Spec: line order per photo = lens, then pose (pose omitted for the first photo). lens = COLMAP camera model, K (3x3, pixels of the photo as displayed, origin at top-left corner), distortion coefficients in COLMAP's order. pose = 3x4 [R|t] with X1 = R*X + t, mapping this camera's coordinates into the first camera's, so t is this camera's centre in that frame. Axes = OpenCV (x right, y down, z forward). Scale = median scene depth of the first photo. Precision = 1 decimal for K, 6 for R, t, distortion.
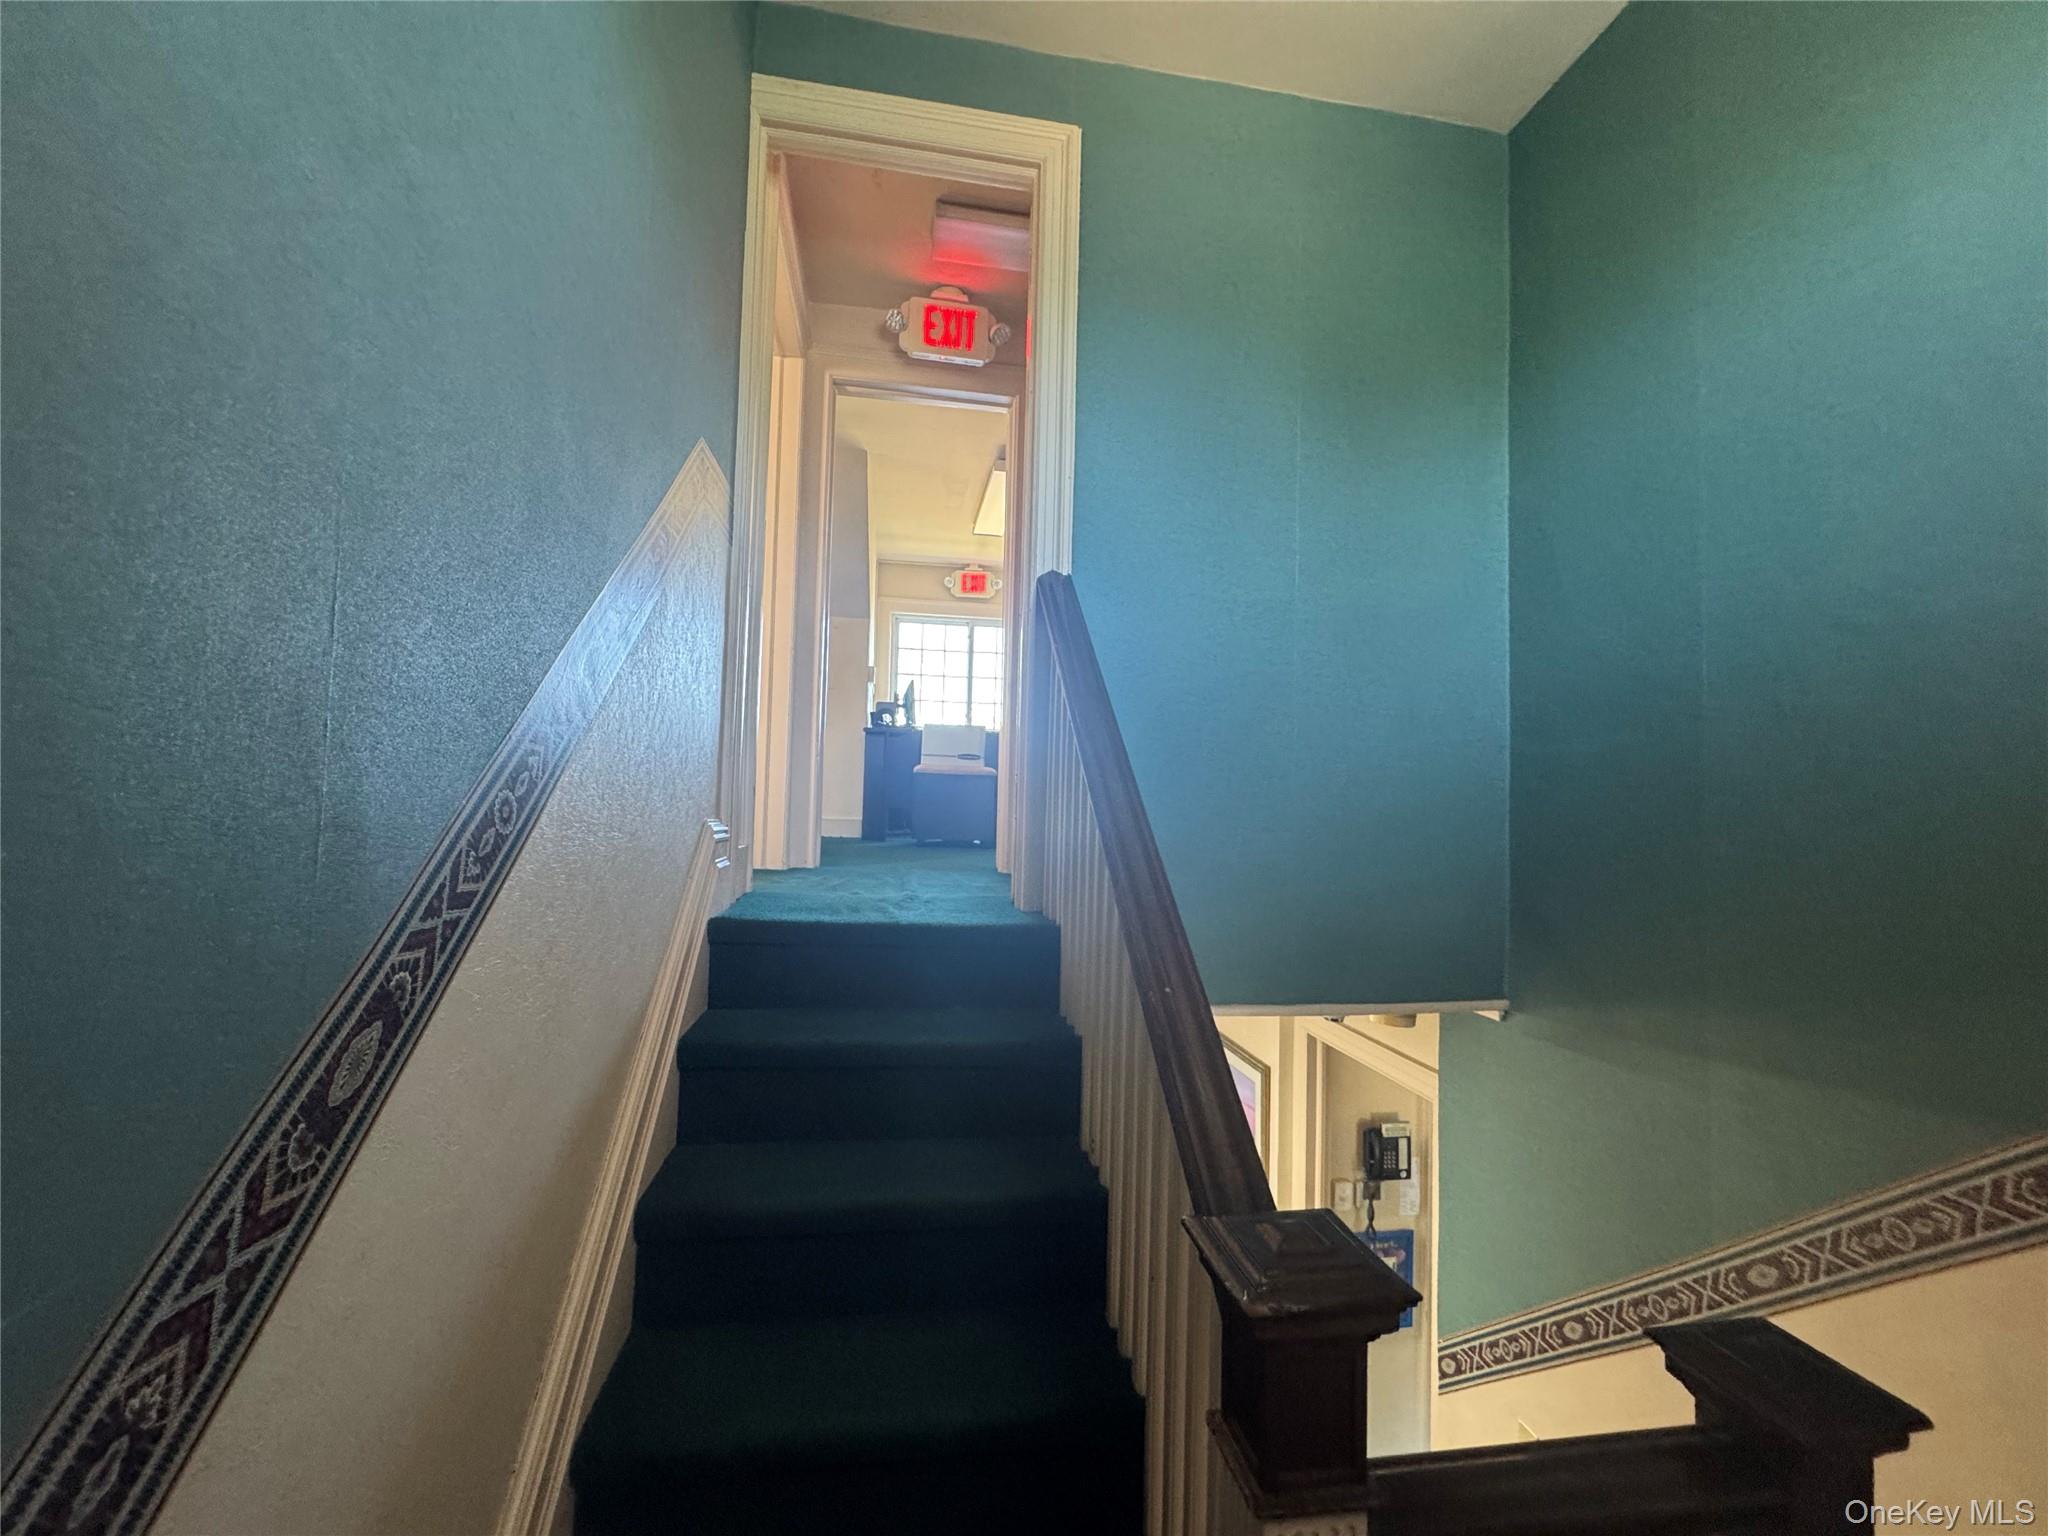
lens RADIAL K [[822.9, 0, 1021.6], [0, 822.9, 768.4], [0, 0, 1]] dist [-0.002619, 0.000432]
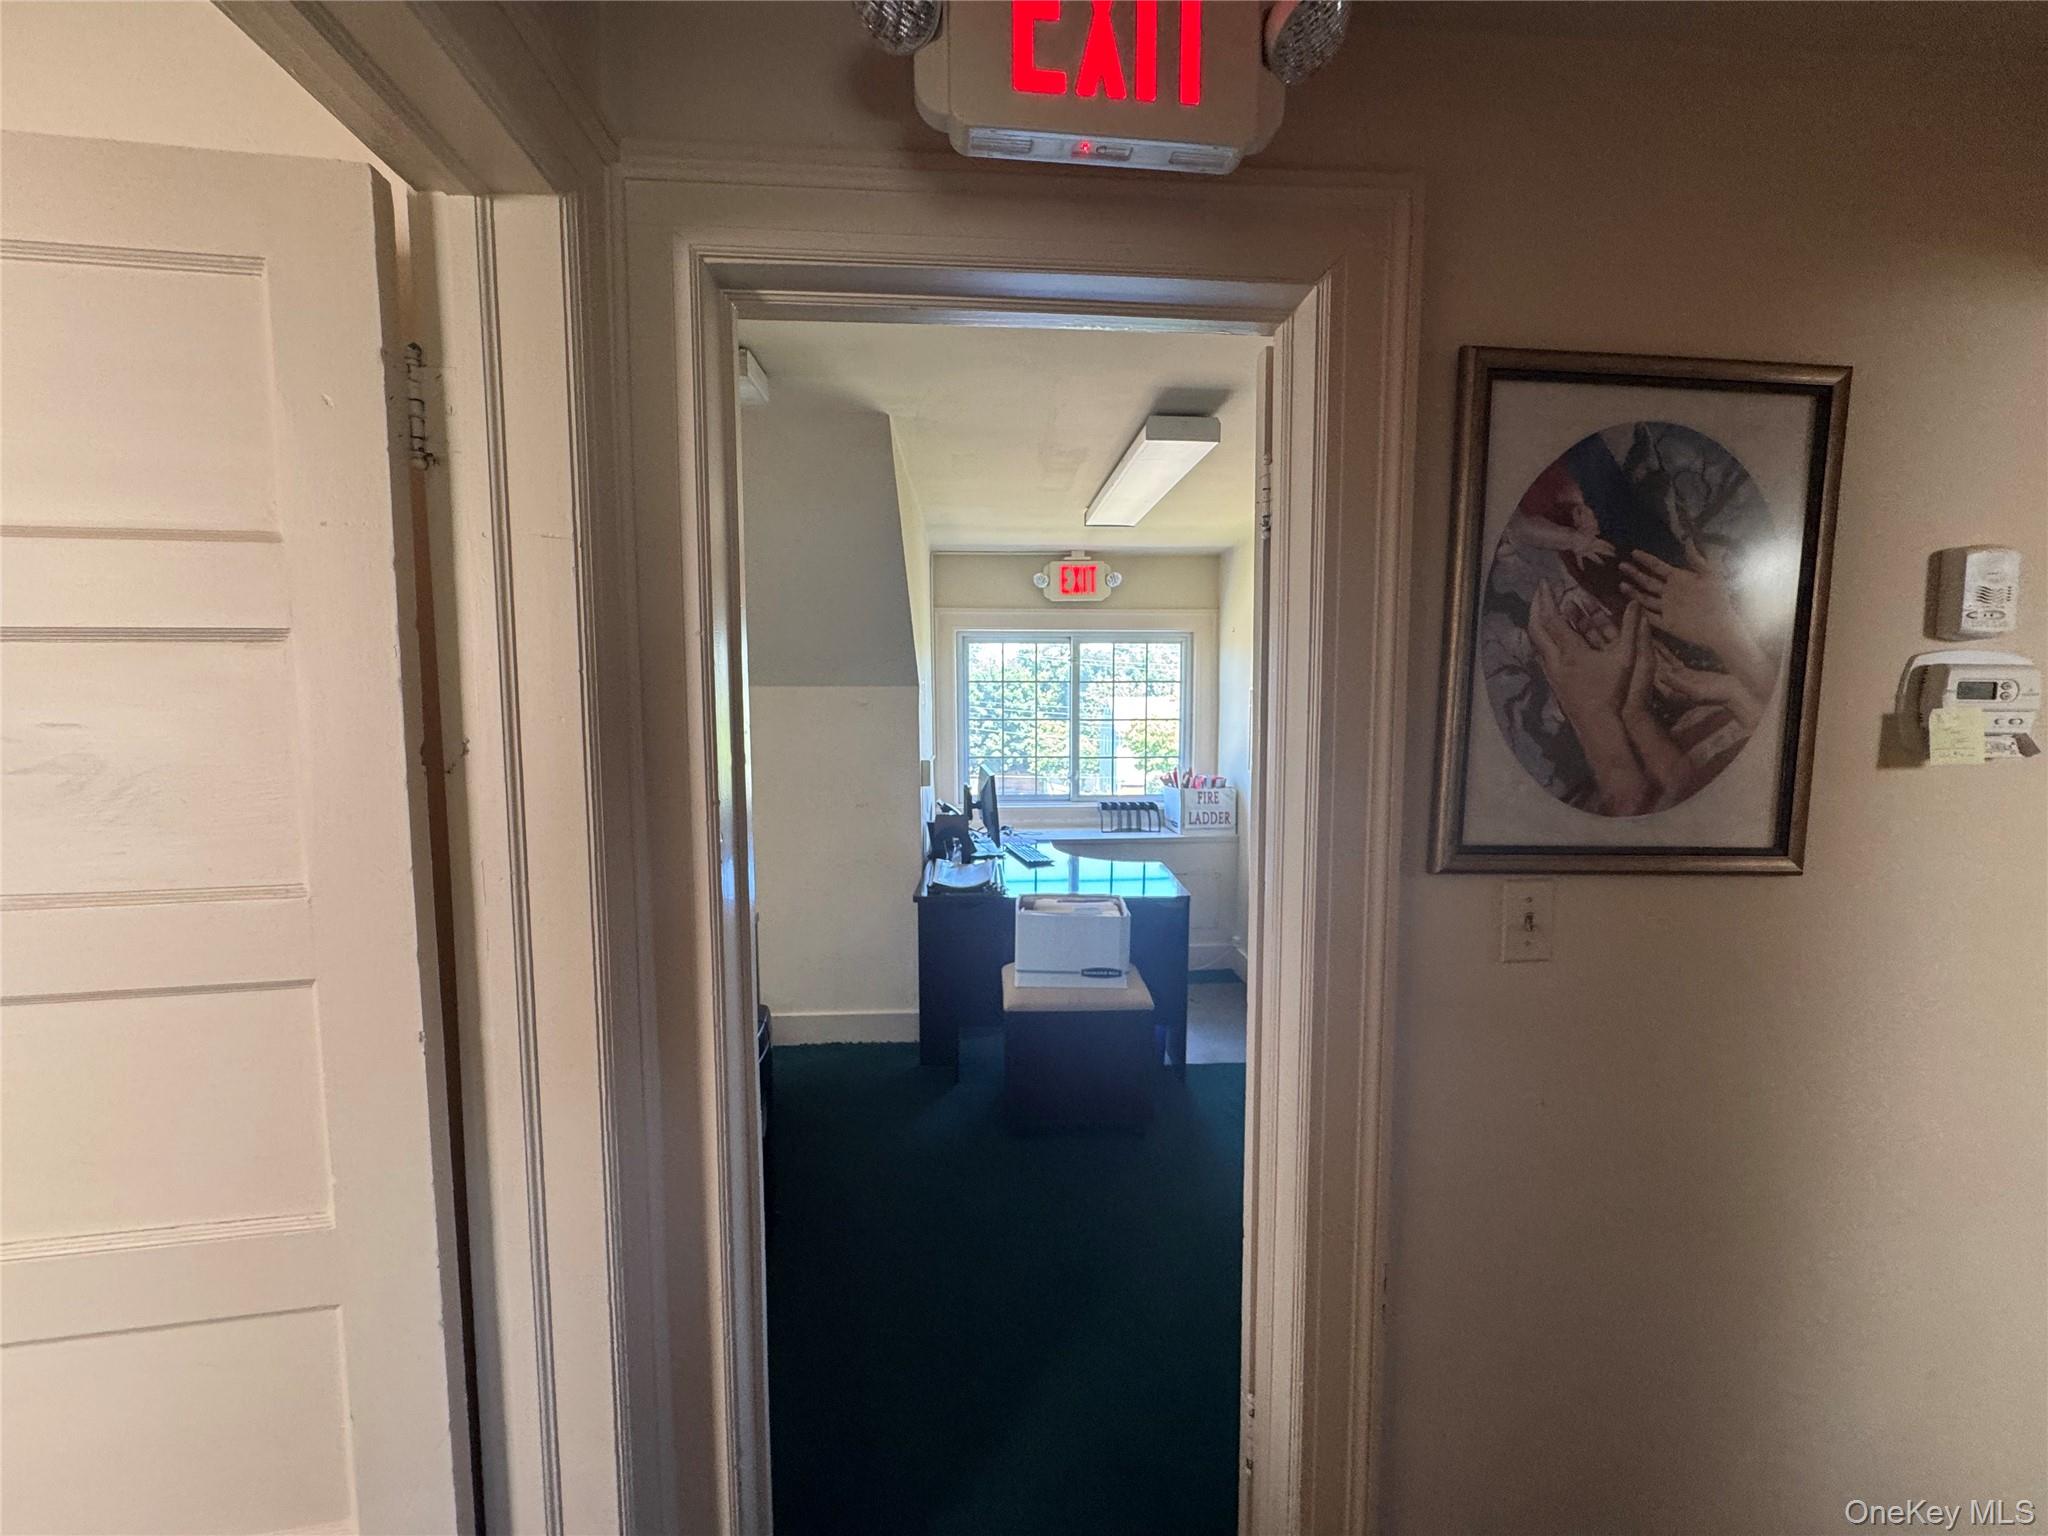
lens RADIAL K [[822.9, 0, 1021.6], [0, 822.9, 768.4], [0, 0, 1]] dist [-0.002619, 0.000432]
pose [[0.995188, -0.022190, -0.095442, -0.050559], [0.033323, 0.992610, 0.116685, -0.177565], [0.092148, -0.119304, 0.988572, 0.380525]]
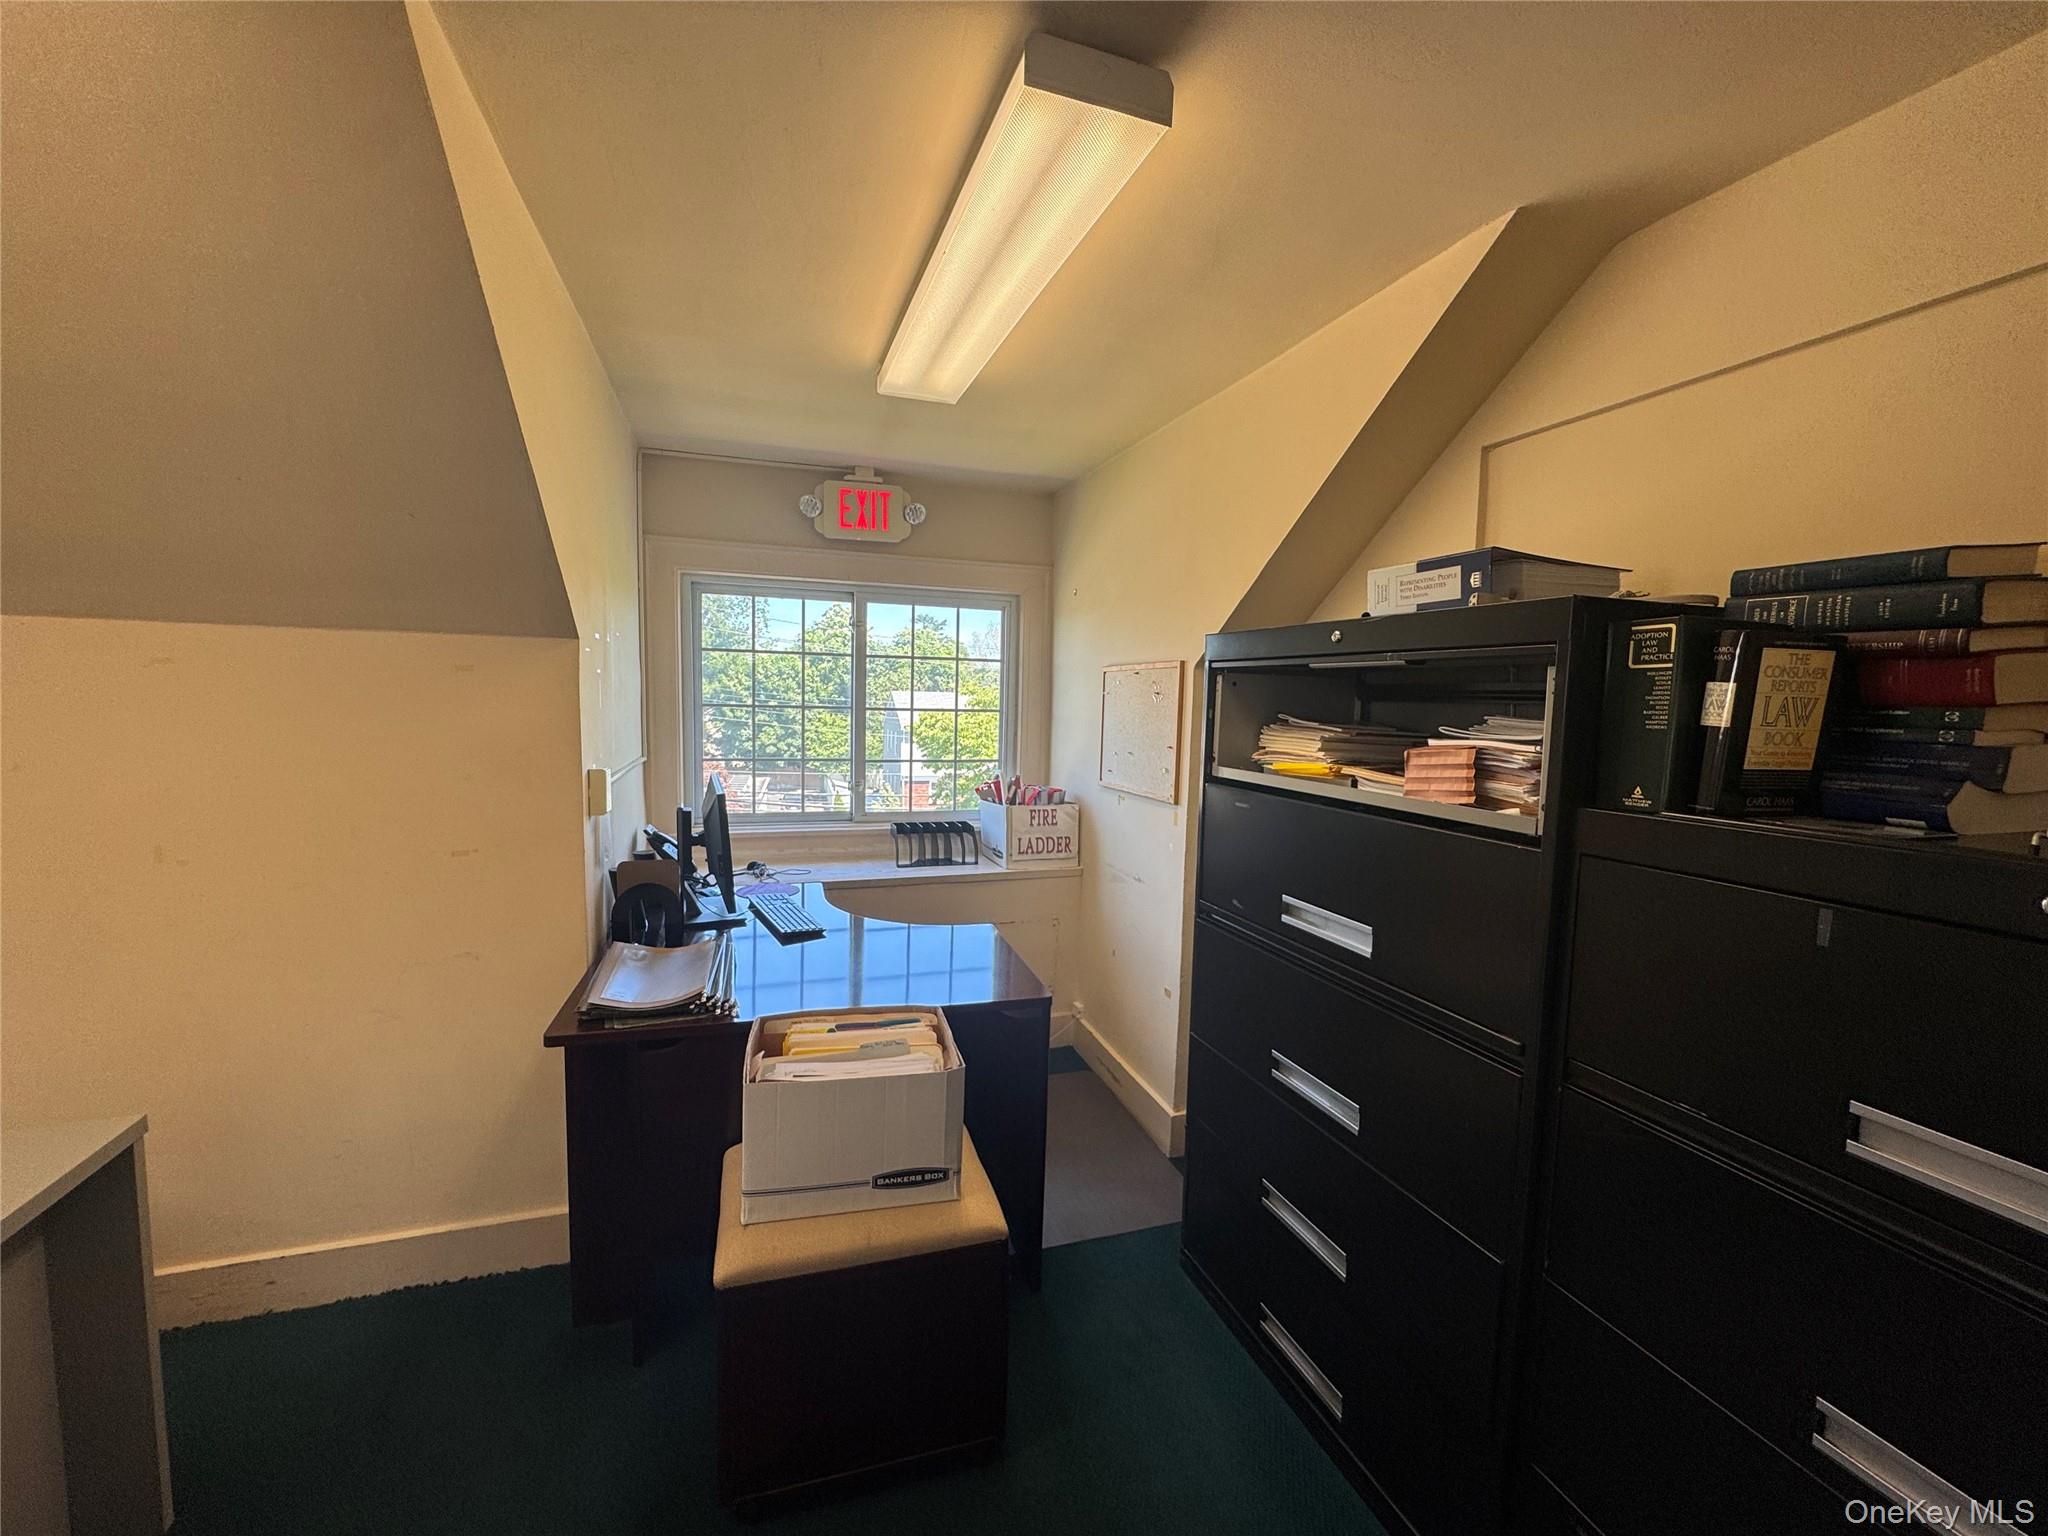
lens RADIAL K [[822.9, 0, 1021.6], [0, 822.9, 768.4], [0, 0, 1]] dist [-0.002619, 0.000432]
pose [[0.986123, -0.019247, 0.164894, -0.057867], [-0.001783, 0.991972, 0.126445, -0.160875], [-0.166004, -0.124984, 0.978173, 0.592910]]
